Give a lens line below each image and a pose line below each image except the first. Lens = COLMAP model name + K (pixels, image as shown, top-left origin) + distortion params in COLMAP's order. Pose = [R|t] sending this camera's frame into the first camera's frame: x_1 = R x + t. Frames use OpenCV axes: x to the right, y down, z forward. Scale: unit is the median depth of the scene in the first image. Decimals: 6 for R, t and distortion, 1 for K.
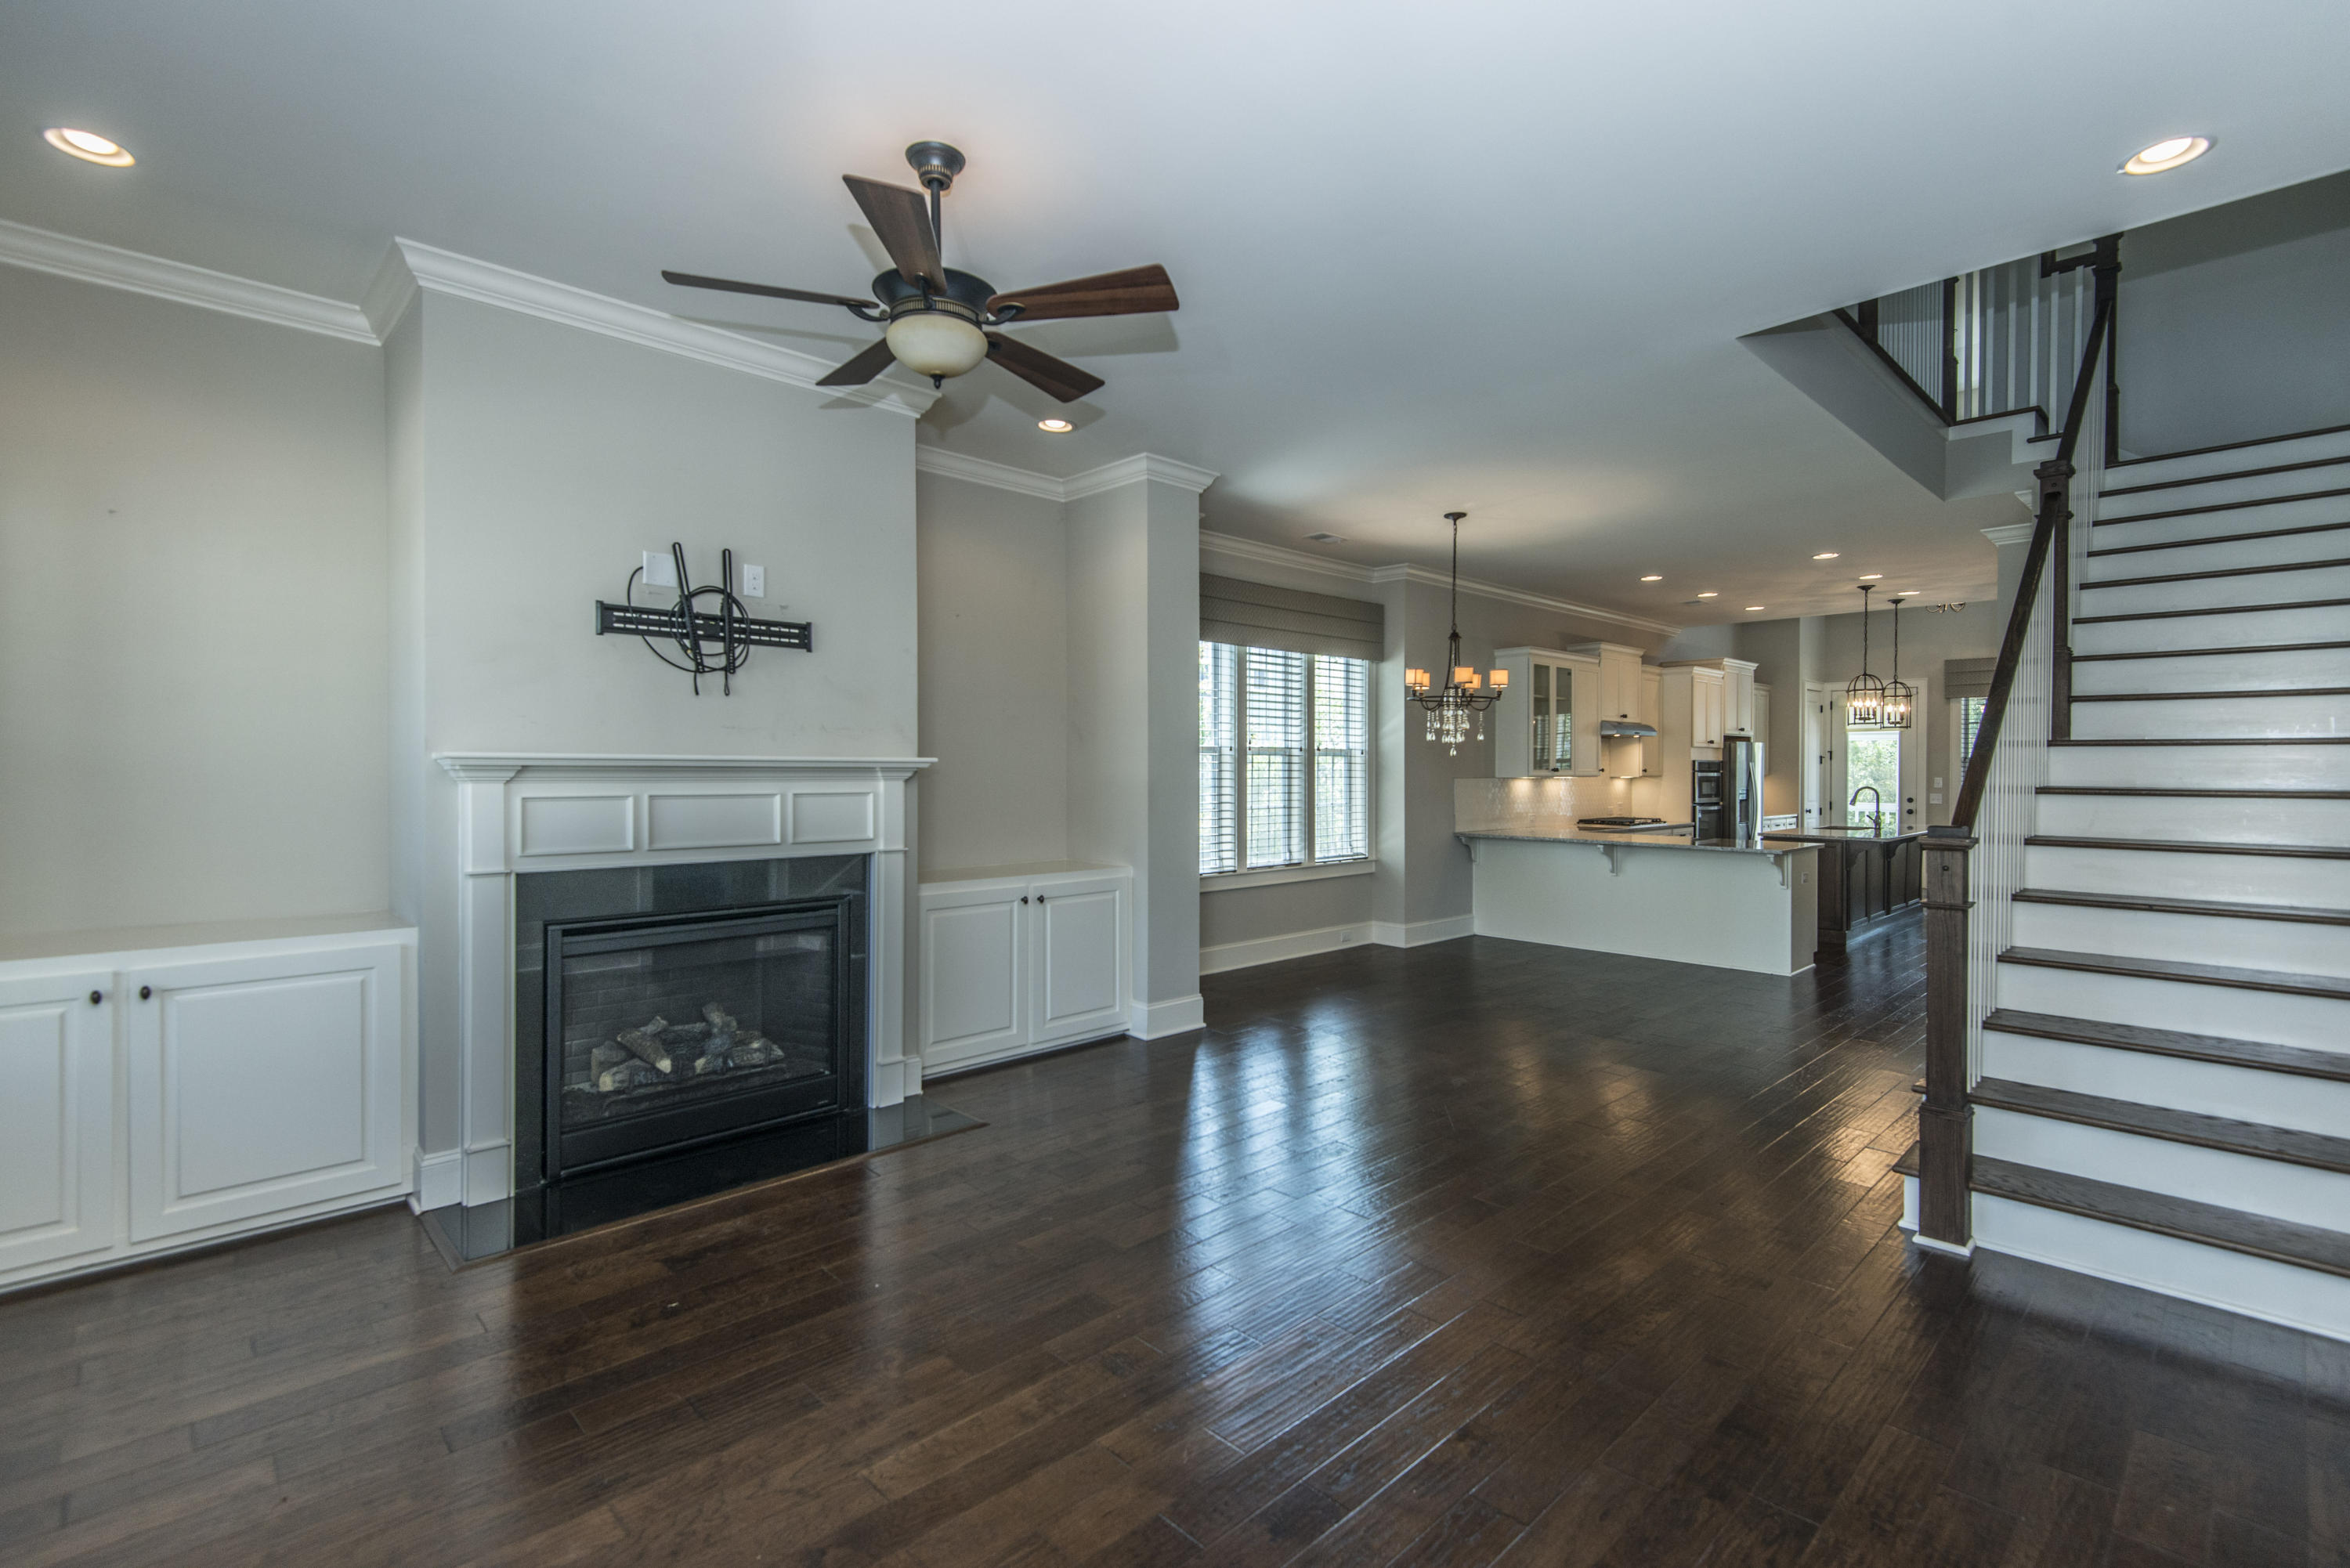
lens RADIAL K [[1064.1, 0, 1169.4], [0, 1064.1, 777.5], [0, 0, 1]] dist [0.017257, -0.000204]
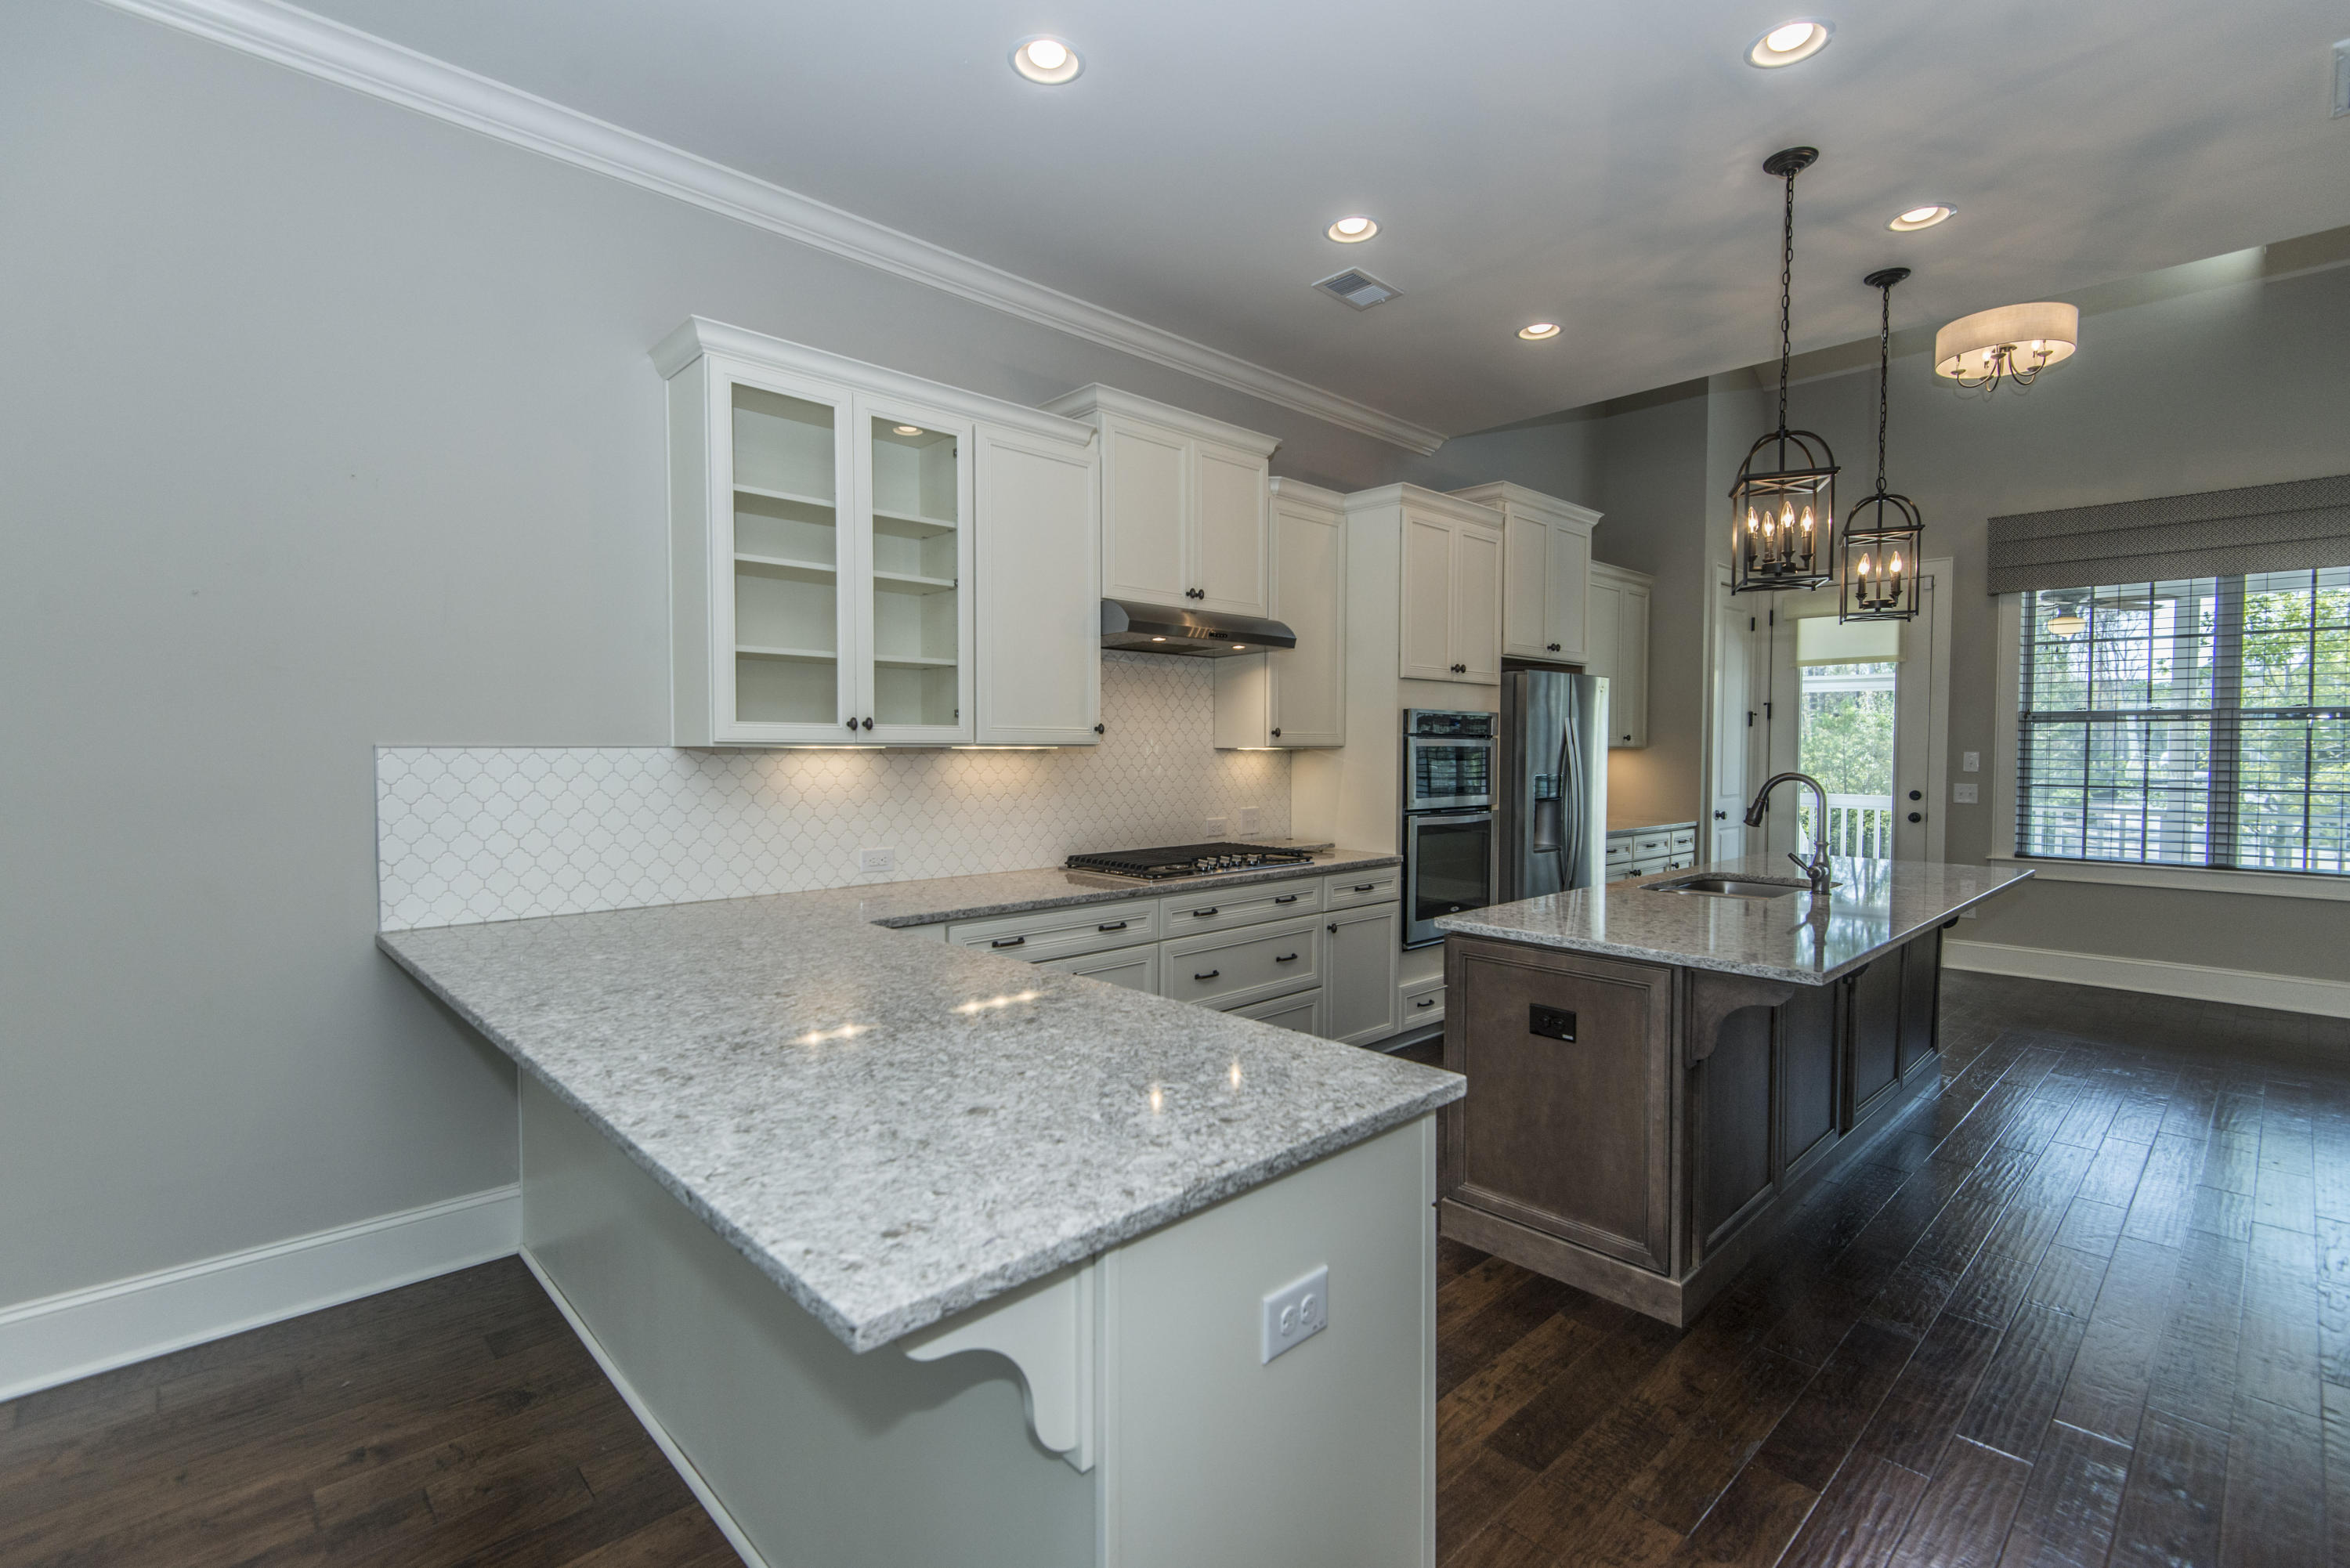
lens RADIAL K [[1064.1, 0, 1172.2], [0, 1064.1, 780.4], [0, 0, 1]] dist [0.017257, -0.000204]
pose [[0.999997, 0.000453, -0.002464, 0.385378], [-0.000397, 0.999748, 0.022443, 0.002747], [0.002473, -0.022442, 0.999745, 0.556878]]
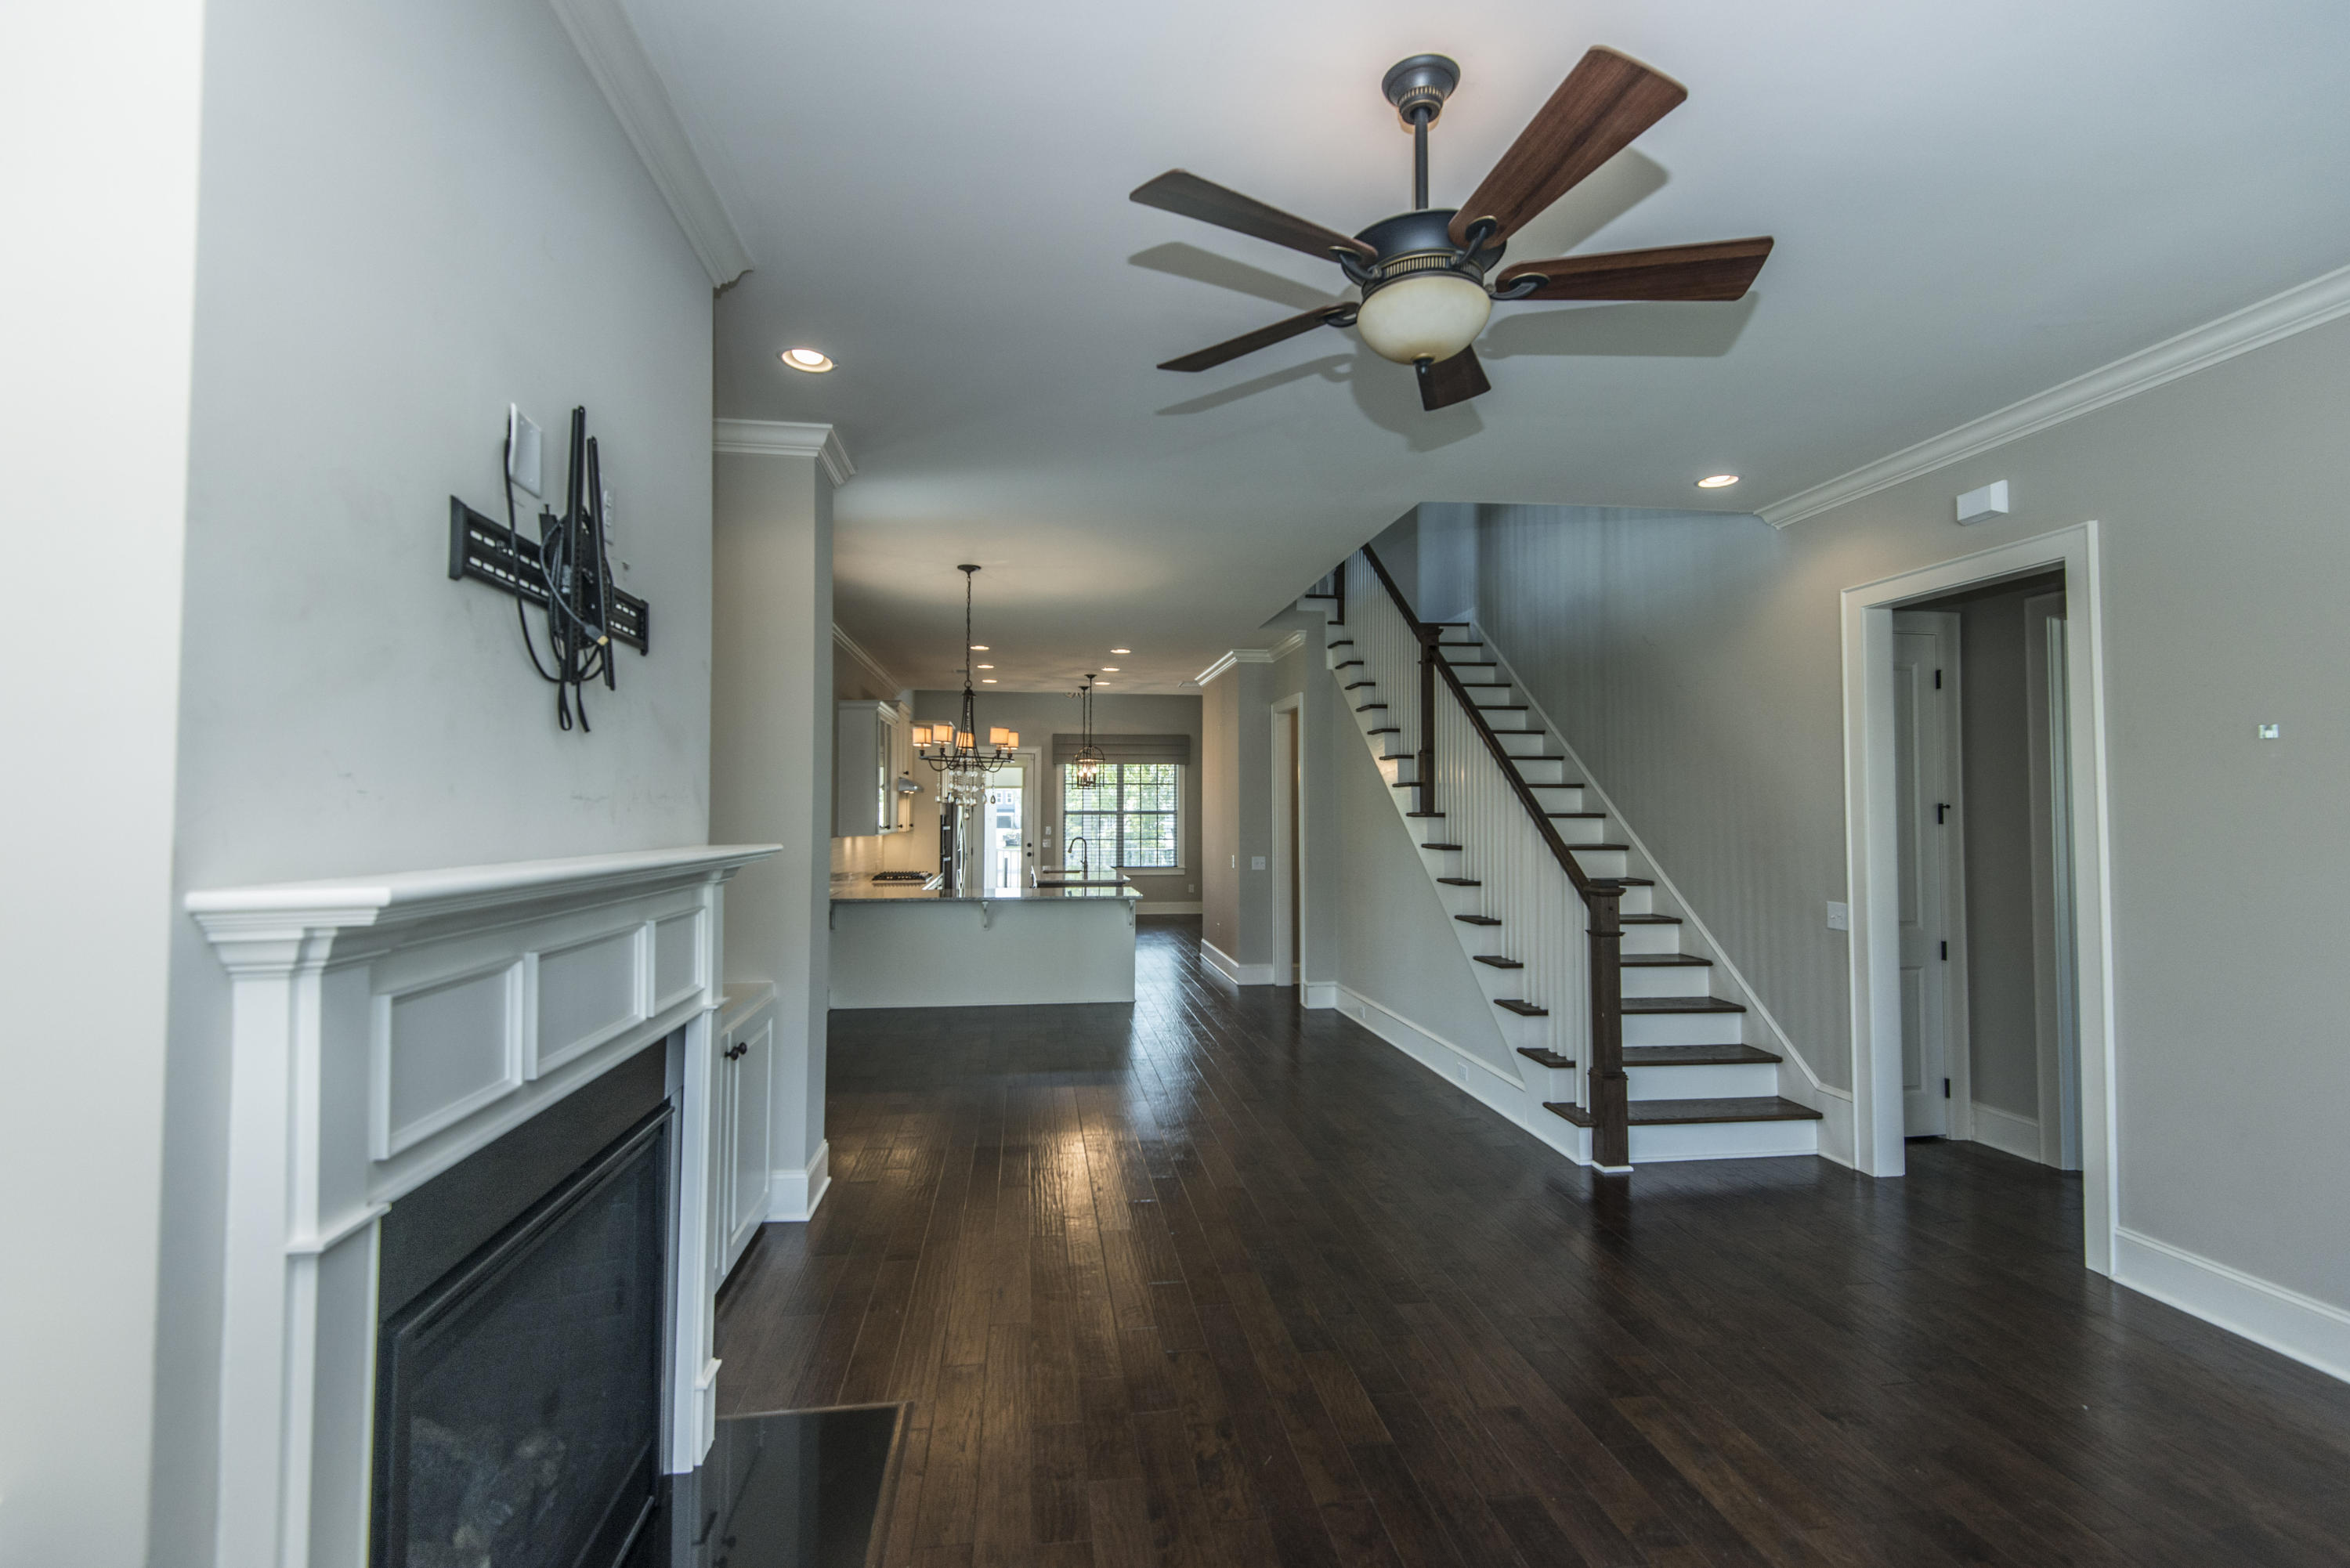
lens RADIAL K [[1064.1, 0, 1190.8], [0, 1064.1, 769.9], [0, 0, 1]] dist [0.017257, -0.000204]
pose [[0.586468, 0.031708, 0.809351, -0.213843], [0.006443, 0.999019, -0.043808, -0.011923], [-0.809947, 0.030907, 0.585689, 0.160153]]
